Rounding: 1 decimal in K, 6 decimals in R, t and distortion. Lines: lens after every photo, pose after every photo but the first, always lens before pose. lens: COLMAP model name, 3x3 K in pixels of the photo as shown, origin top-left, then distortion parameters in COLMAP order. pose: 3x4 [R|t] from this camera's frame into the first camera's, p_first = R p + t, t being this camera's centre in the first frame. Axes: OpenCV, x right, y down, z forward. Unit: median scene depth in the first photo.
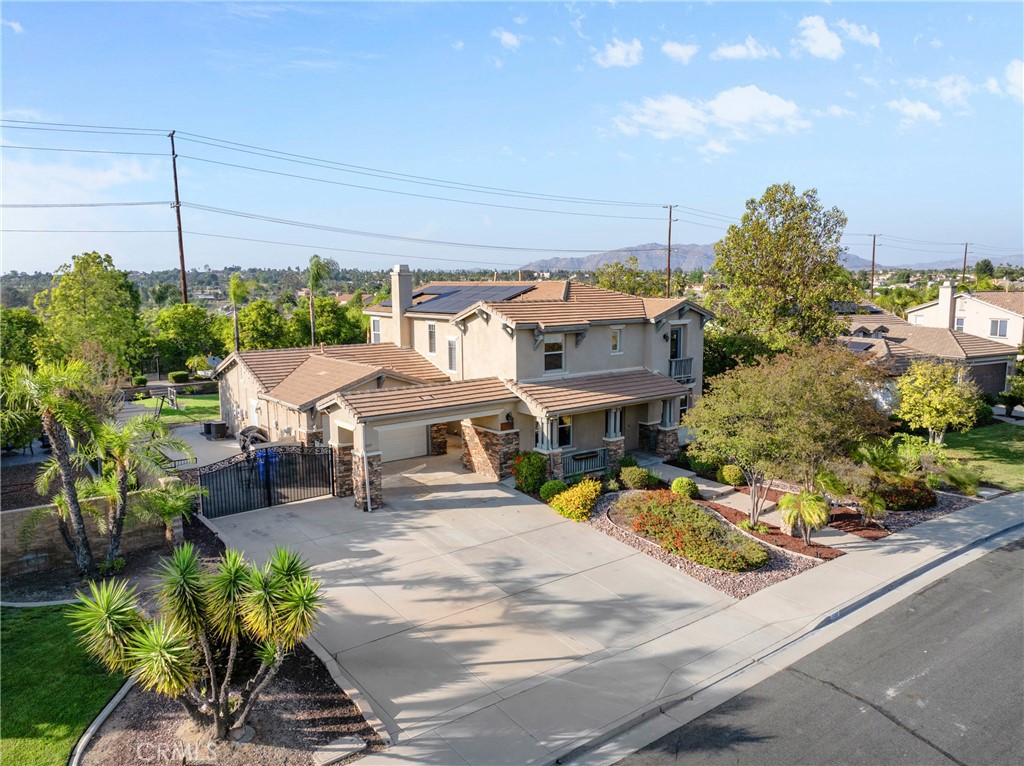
lens RADIAL K [[717.7, 0, 512.0], [0, 717.7, 383.0], [0, 0, 1]] dist [-0.039449, 0.000595]
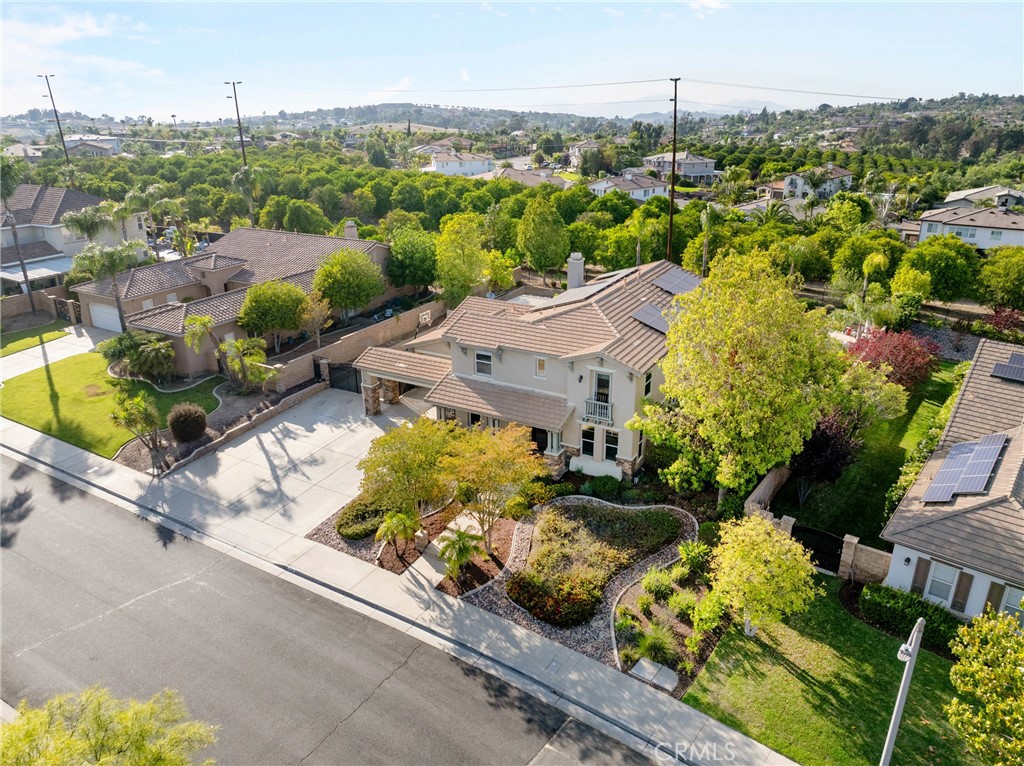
lens RADIAL K [[717.7, 0, 512.0], [0, 717.7, 383.0], [0, 0, 1]] dist [-0.039449, 0.000595]
pose [[0.389231, 0.341446, -0.855520, 1.476622], [-0.125264, 0.939754, 0.318074, -0.520906], [0.912583, -0.016638, 0.408553, 0.597176]]
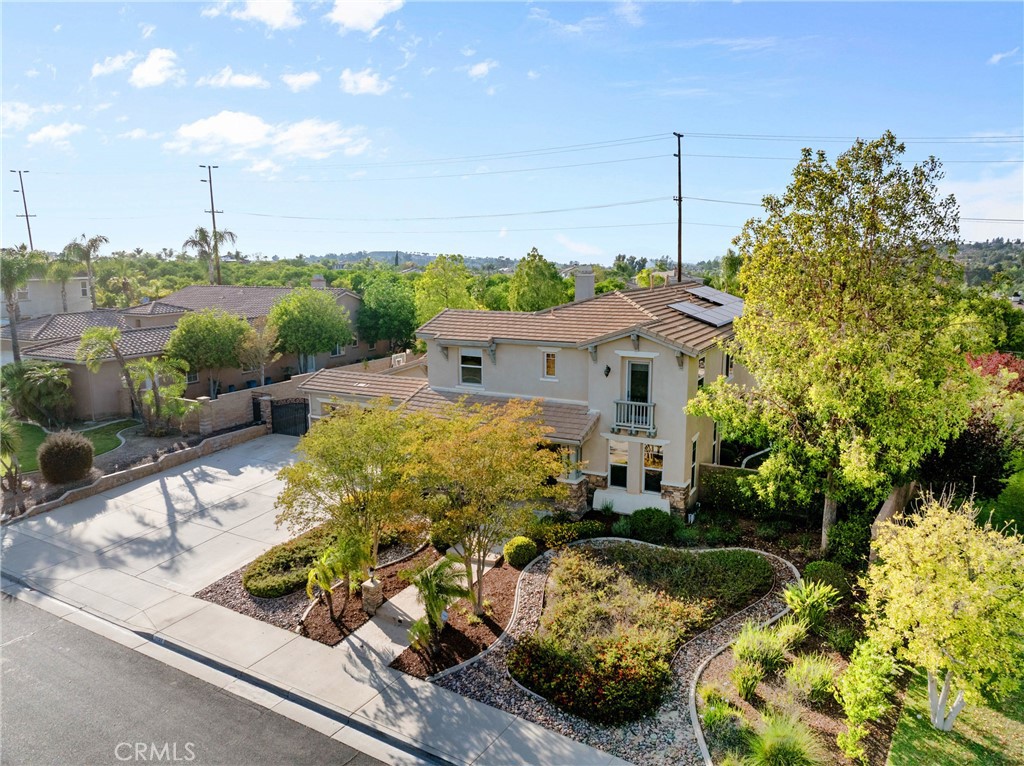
lens RADIAL K [[717.7, 0, 512.0], [0, 717.7, 383.0], [0, 0, 1]] dist [-0.039449, 0.000595]
pose [[0.407912, 0.165375, -0.897919, 1.159436], [-0.127919, 0.984111, 0.123138, -0.176713], [0.904016, 0.064631, 0.422585, 0.757408]]
